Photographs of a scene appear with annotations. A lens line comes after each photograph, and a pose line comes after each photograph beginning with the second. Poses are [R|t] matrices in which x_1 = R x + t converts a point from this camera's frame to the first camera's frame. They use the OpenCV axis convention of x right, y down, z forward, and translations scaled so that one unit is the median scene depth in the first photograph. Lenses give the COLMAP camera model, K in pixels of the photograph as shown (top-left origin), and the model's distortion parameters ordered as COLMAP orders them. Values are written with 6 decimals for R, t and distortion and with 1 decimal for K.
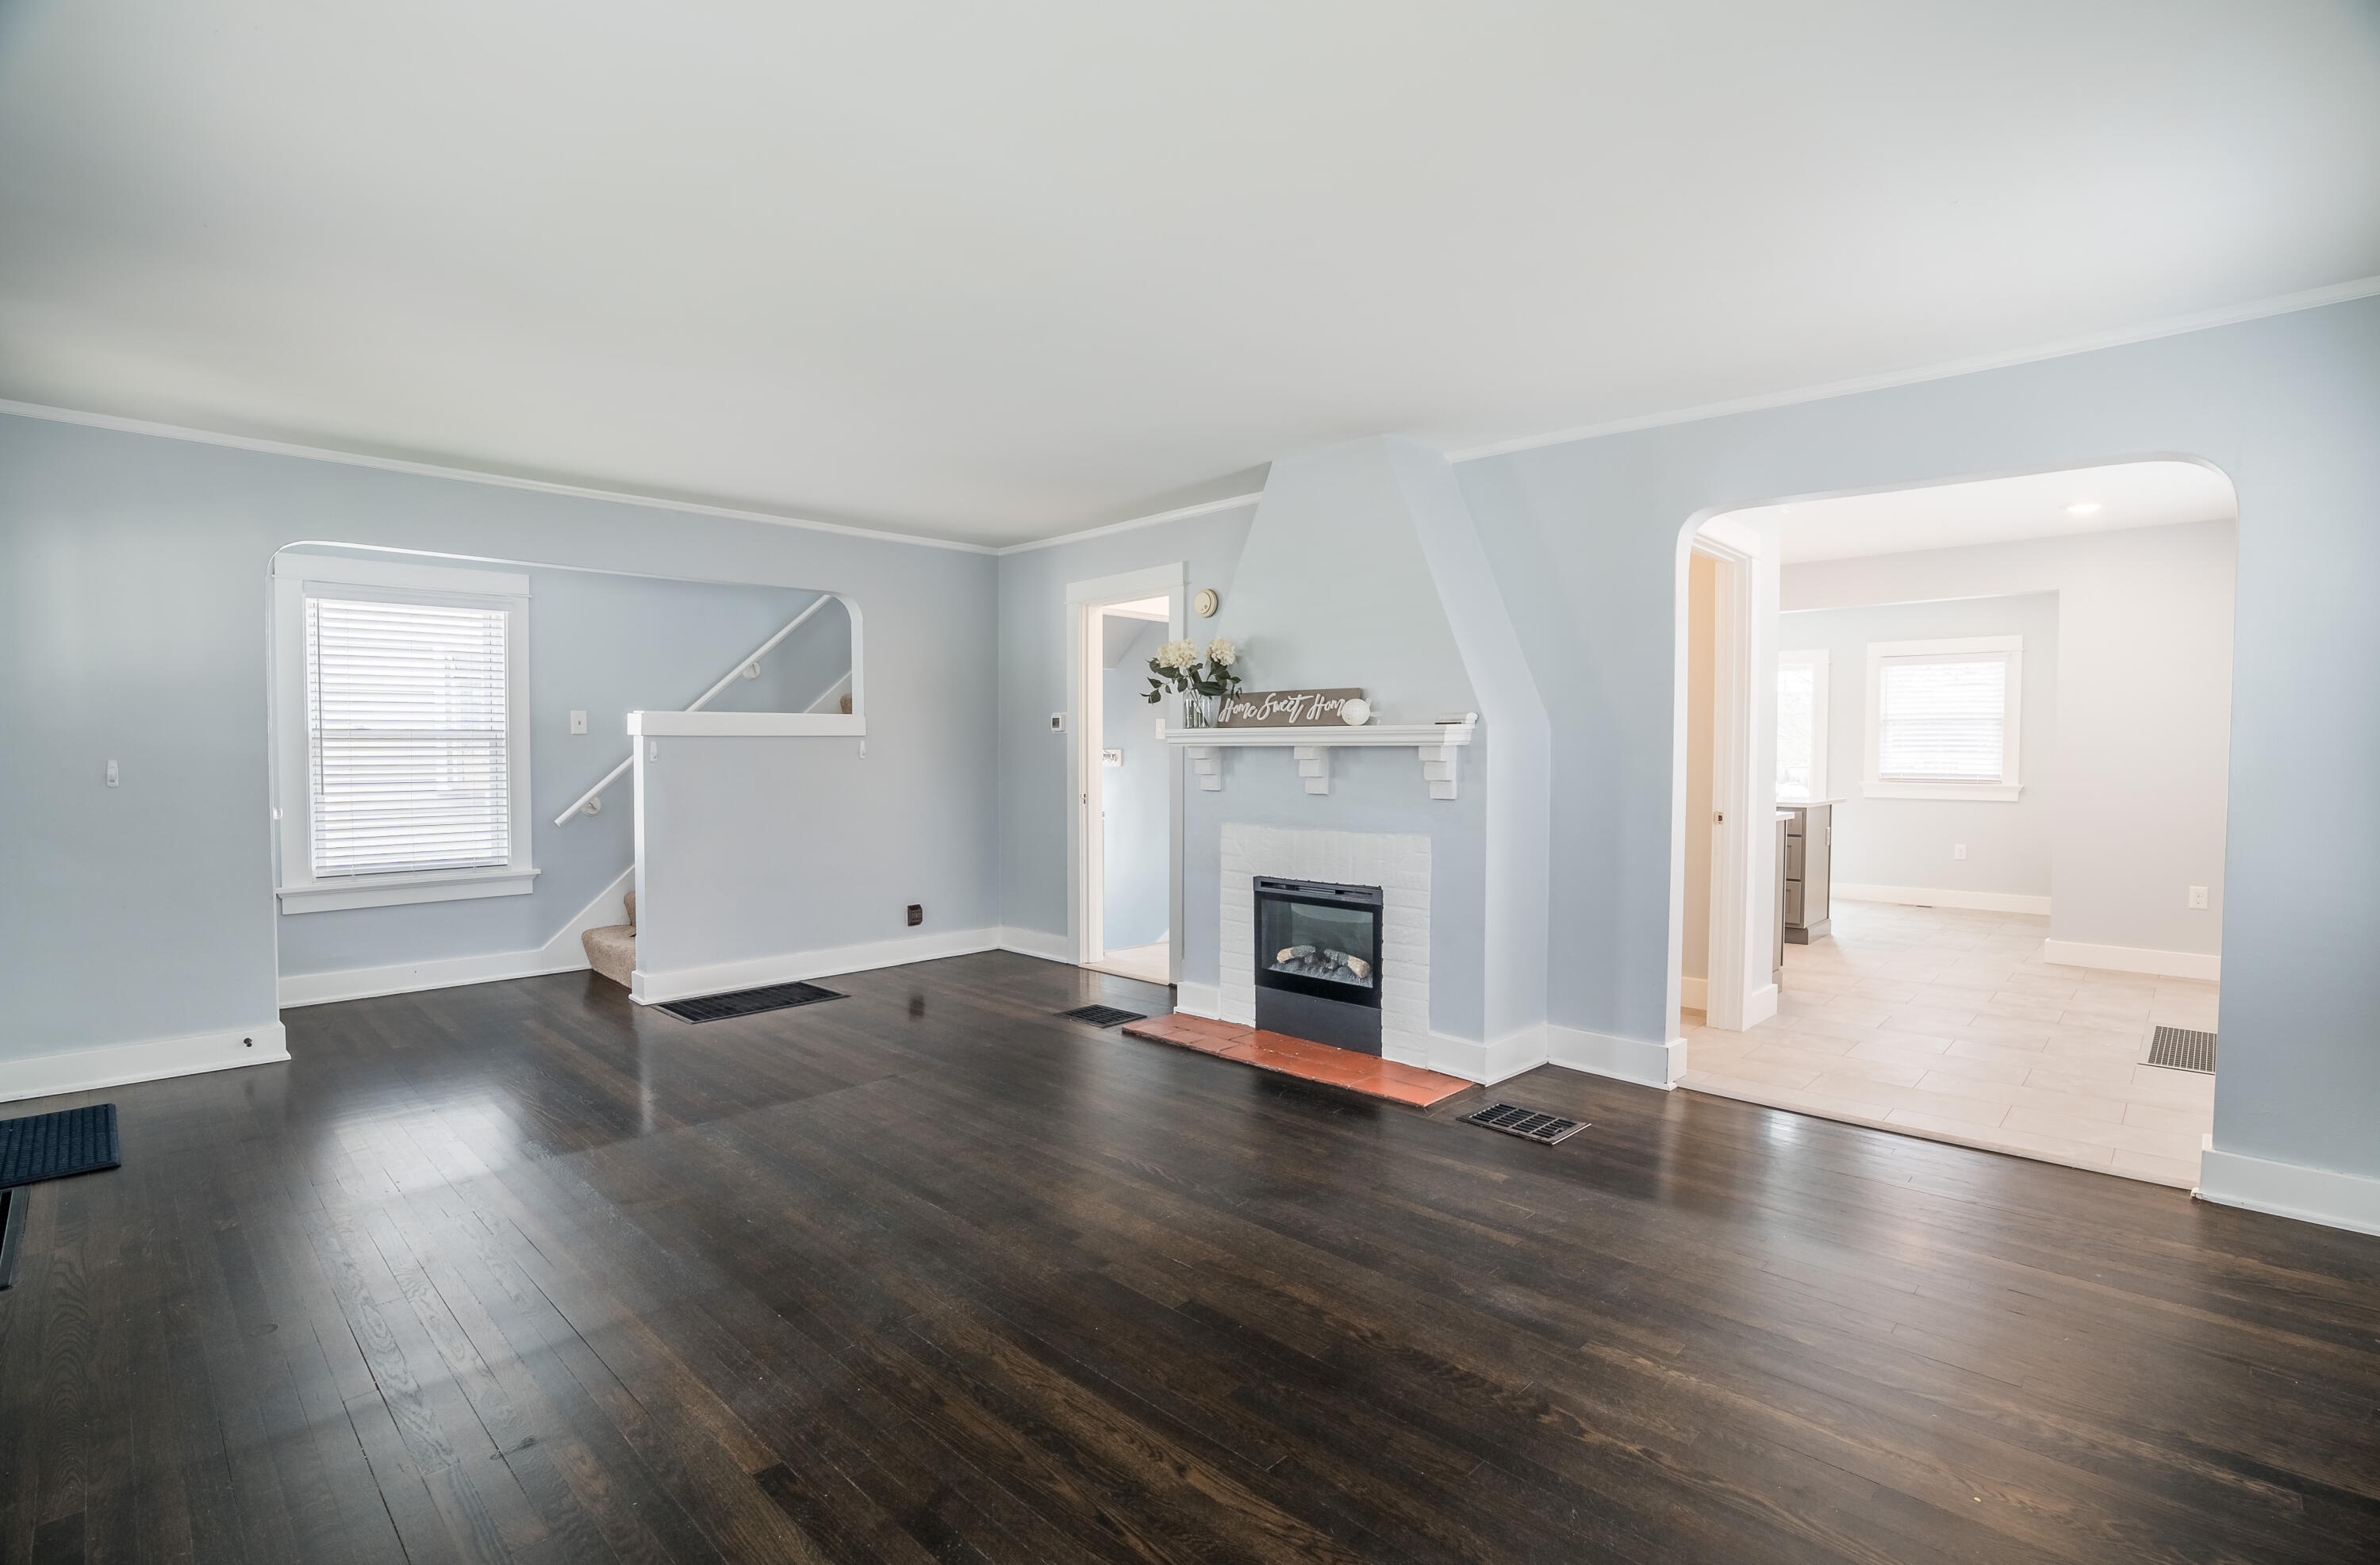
lens RADIAL K [[1121.1, 0, 1190.0], [0, 1121.1, 782.5], [0, 0, 1]] dist [-0.068691, 0.030109]
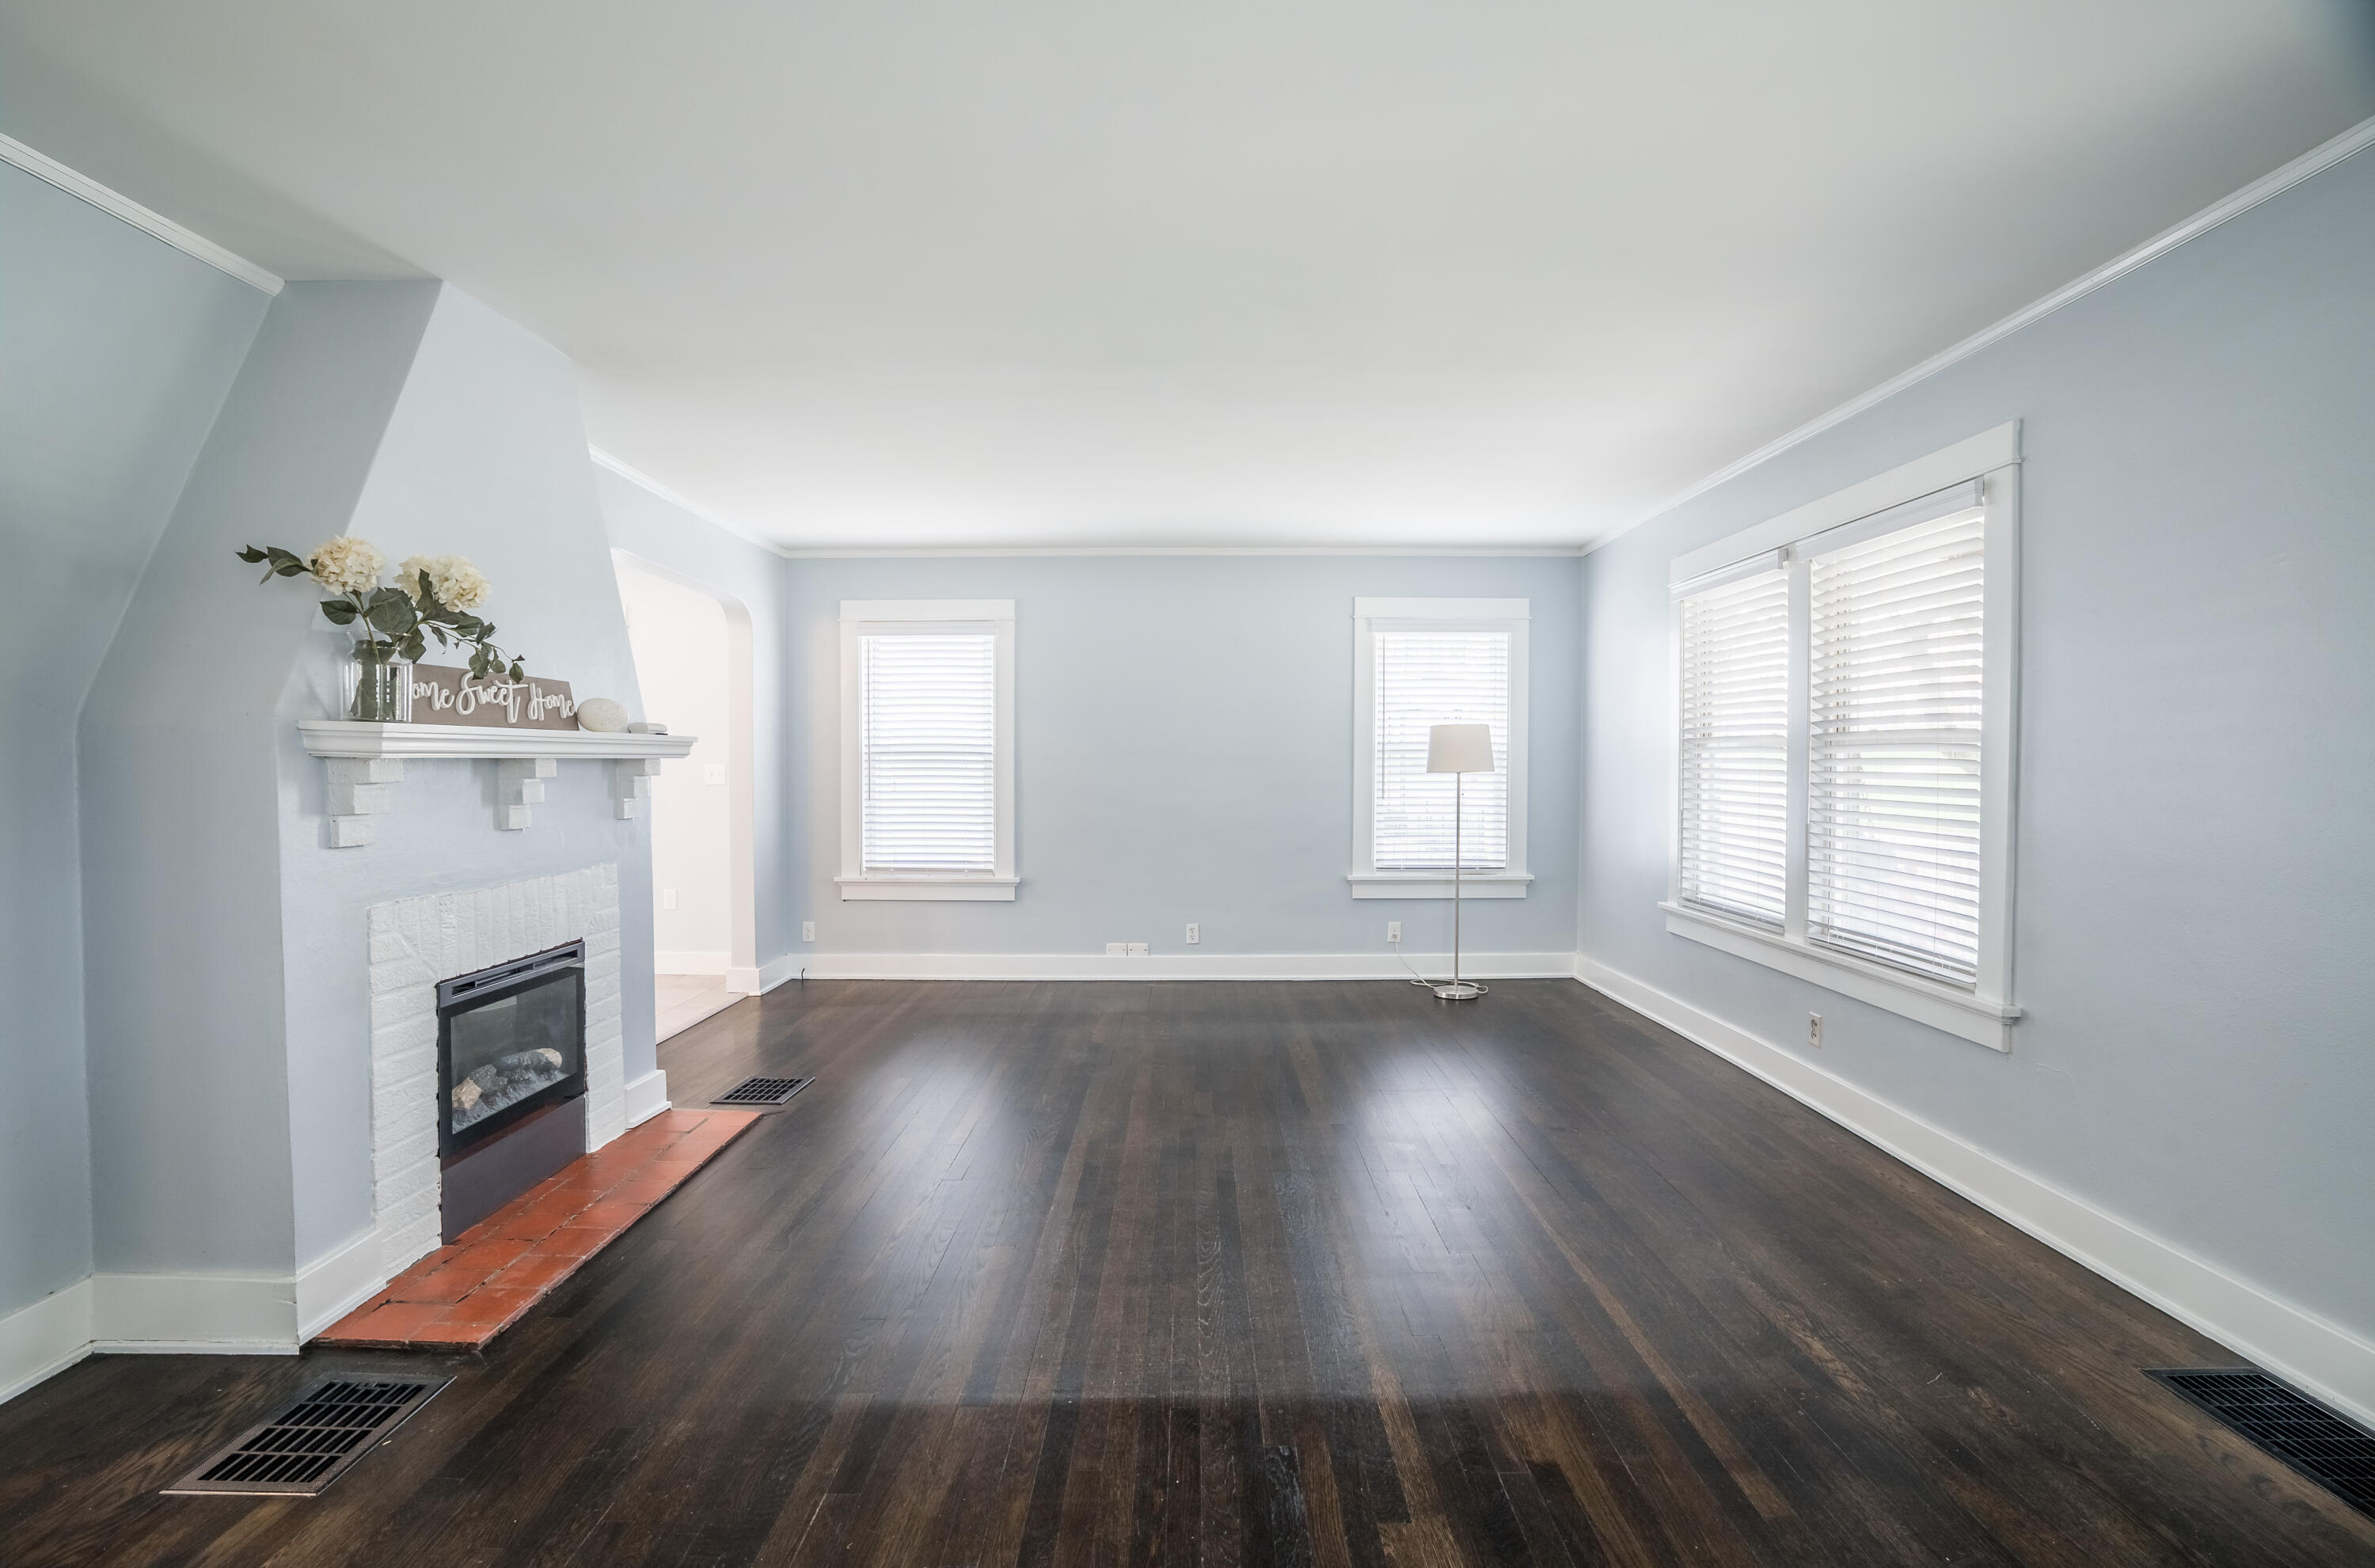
lens RADIAL K [[1116.9, 0, 1187.5], [0, 1116.9, 784.0], [0, 0, 1]] dist [-0.038020, 0.001362]
pose [[-0.698249, -0.013937, 0.715719, -0.630693], [0.023902, 0.998799, 0.042768, -0.033898], [-0.715456, 0.046970, -0.697077, 1.151066]]
